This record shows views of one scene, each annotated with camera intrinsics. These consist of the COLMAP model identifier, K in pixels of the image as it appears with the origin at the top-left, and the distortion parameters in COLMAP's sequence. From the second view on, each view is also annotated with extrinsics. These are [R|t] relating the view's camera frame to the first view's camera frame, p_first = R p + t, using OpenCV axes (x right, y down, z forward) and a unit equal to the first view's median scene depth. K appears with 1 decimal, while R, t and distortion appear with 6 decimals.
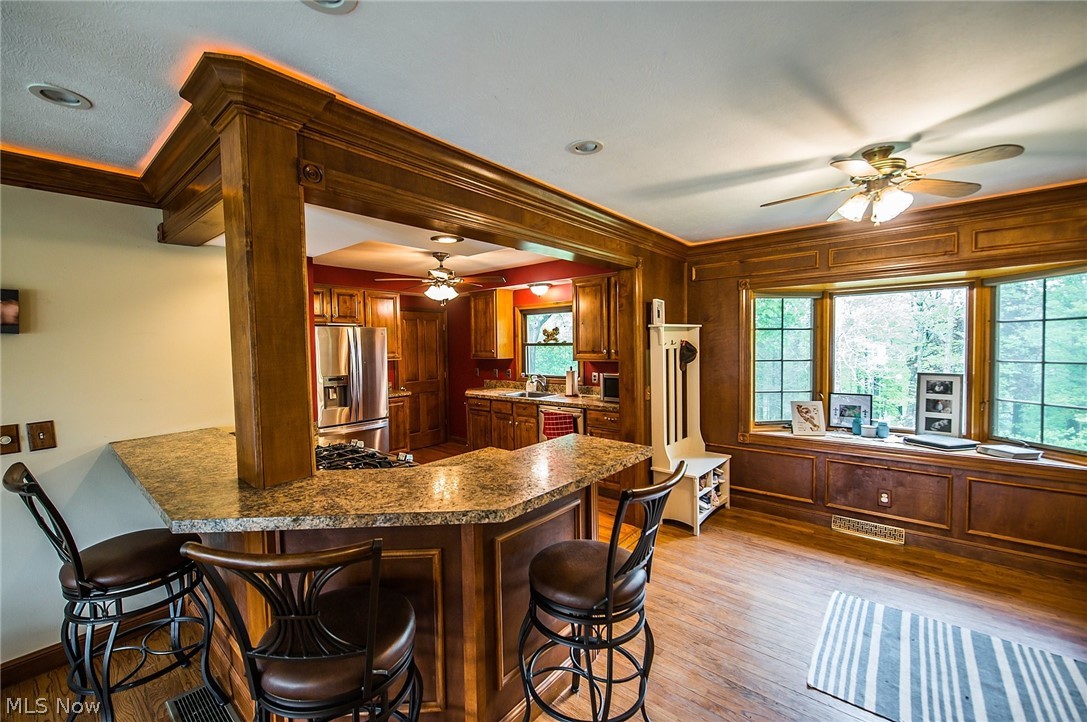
lens RADIAL K [[434.0, 0, 542.9], [0, 434.0, 360.0], [0, 0, 1]] dist [-0.007087, 0.000016]
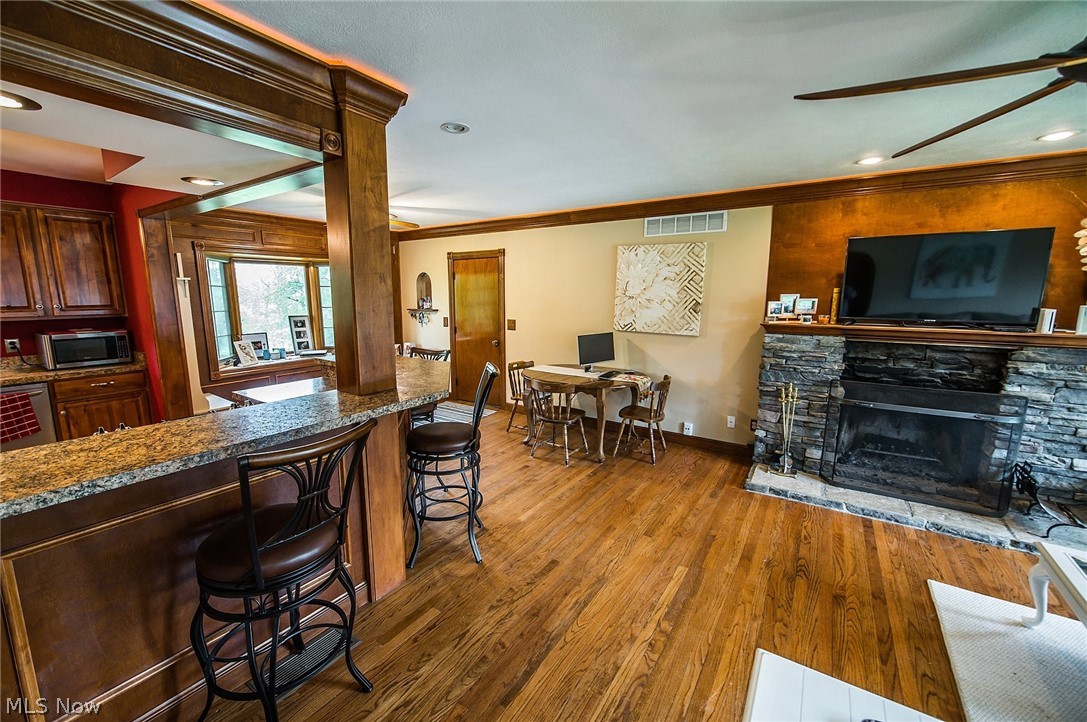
lens RADIAL K [[434.0, 0, 542.7], [0, 434.0, 361.5], [0, 0, 1]] dist [-0.007087, 0.000016]
pose [[-0.116118, -0.138494, 0.983532, -0.901527], [0.037125, 0.988934, 0.143638, 0.000607], [-0.992541, 0.053192, -0.109691, 0.242333]]
